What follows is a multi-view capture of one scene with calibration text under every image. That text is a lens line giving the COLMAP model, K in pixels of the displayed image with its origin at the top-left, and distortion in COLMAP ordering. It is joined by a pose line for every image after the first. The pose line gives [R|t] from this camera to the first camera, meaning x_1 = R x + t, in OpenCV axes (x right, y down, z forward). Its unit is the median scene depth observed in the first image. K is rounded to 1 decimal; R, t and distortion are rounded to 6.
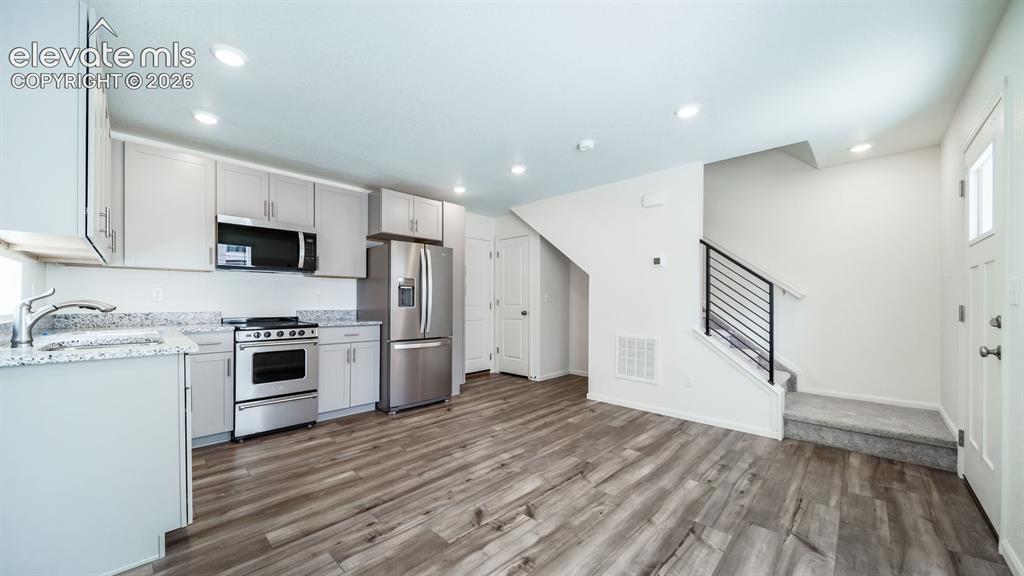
lens RADIAL K [[372.4, 0, 504.2], [0, 372.4, 304.5], [0, 0, 1]] dist [-0.002561, -0.000006]
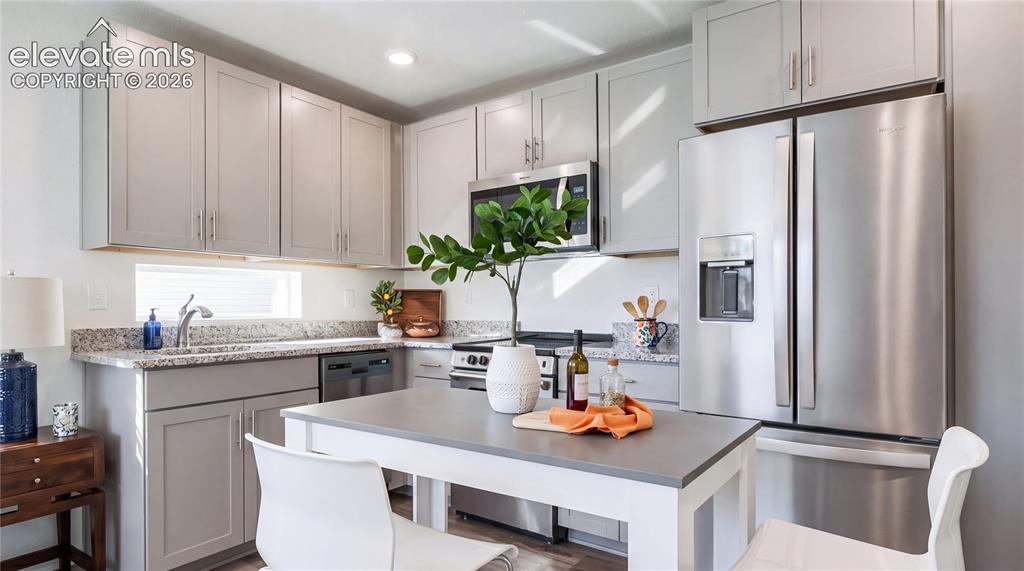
lens RADIAL K [[547.9, 0, 501.1], [0, 547.9, 303.9], [0, 0, 1]] dist [0.000927, 0.001868]
pose [[0.136708, -0.008529, -0.990575, 0.274880], [-0.005155, 0.999943, -0.009321, -0.003789], [0.990598, 0.006381, 0.136657, 0.958743]]
